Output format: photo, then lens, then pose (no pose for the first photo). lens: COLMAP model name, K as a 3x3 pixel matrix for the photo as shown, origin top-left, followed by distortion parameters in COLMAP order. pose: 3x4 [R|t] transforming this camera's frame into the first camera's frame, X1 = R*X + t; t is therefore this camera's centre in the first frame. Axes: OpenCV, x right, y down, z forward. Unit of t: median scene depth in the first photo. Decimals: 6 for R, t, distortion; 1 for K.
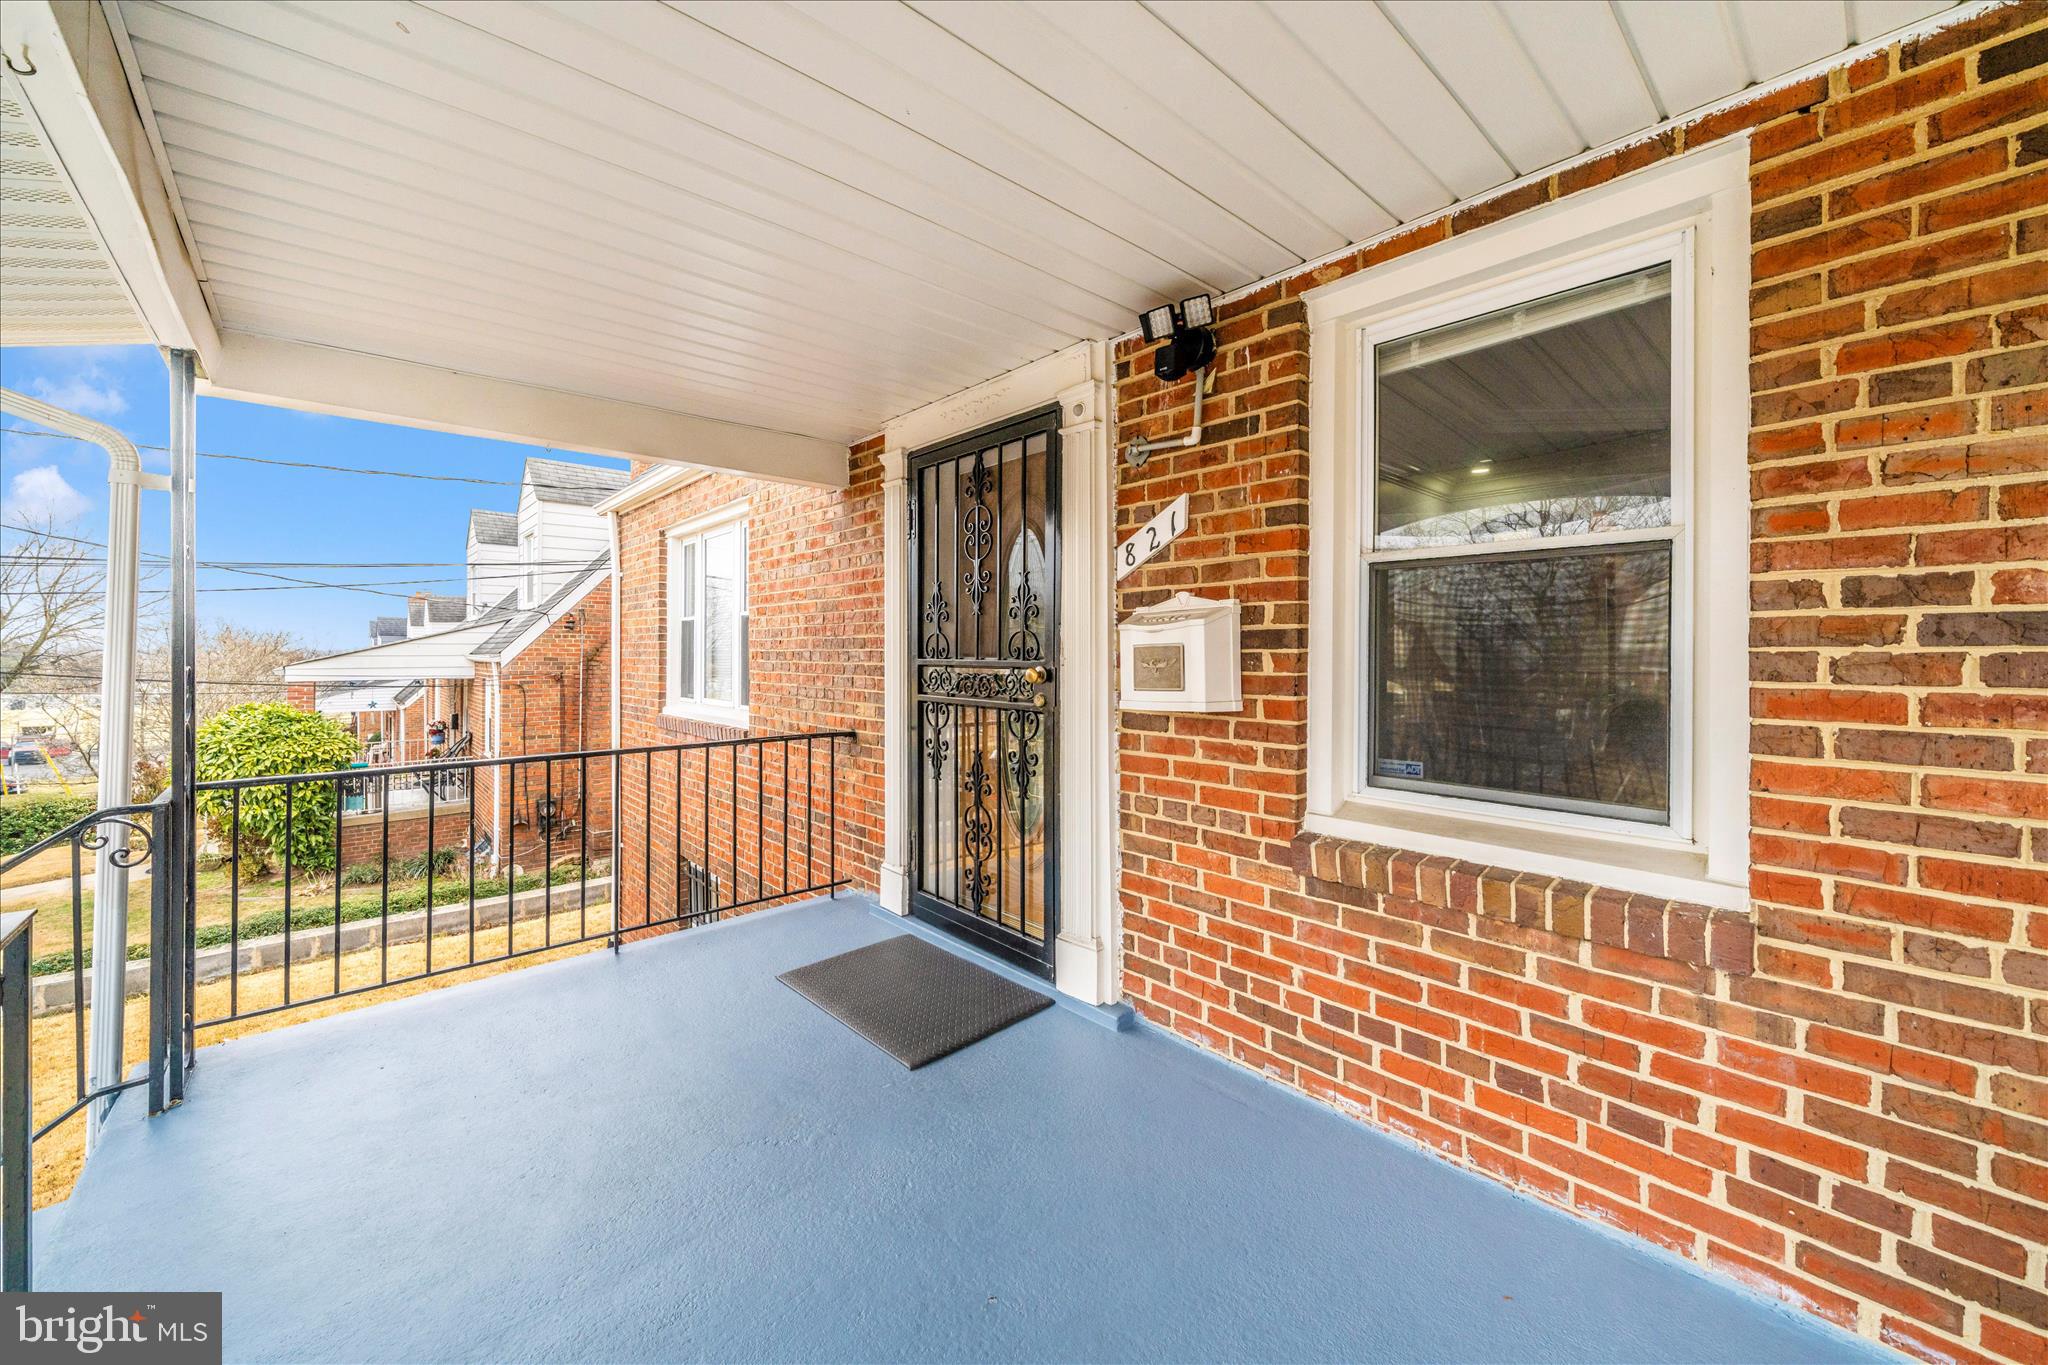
lens RADIAL K [[781.7, 0, 1007.9], [0, 781.7, 644.2], [0, 0, 1]] dist [0.006131, -0.000005]
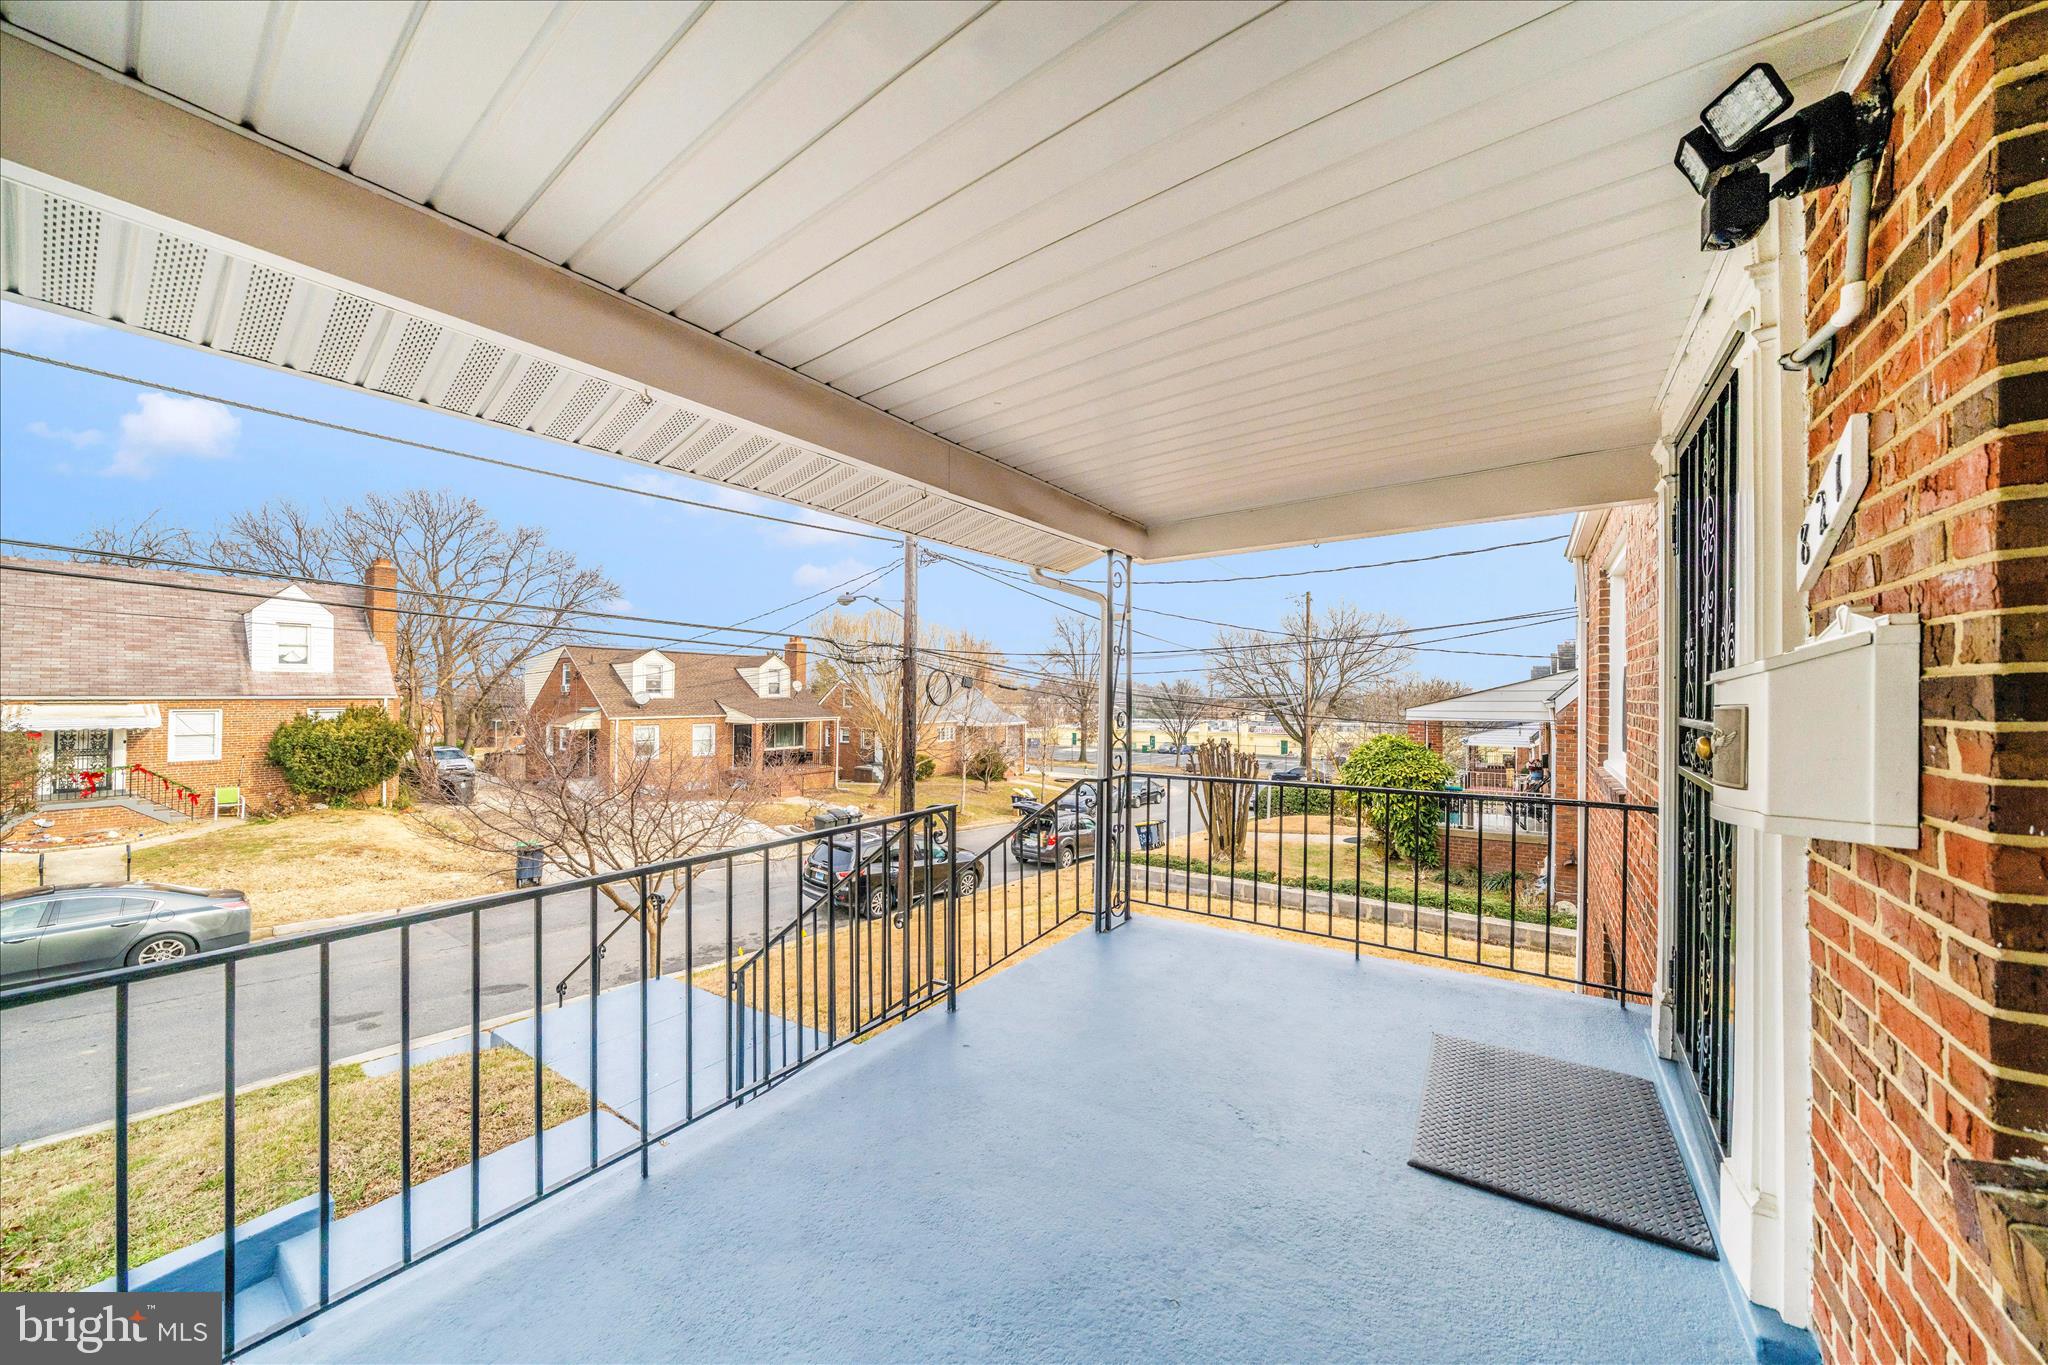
lens RADIAL K [[702.3, 0, 1017.8], [0, 702.3, 695.6], [0, 0, 1]] dist [-0.001454, -0.000096]
pose [[0.229736, -0.001211, -0.973252, 0.164704], [0.010165, 0.999948, 0.001155, -0.003724], [0.973200, -0.010158, 0.229736, 0.105502]]
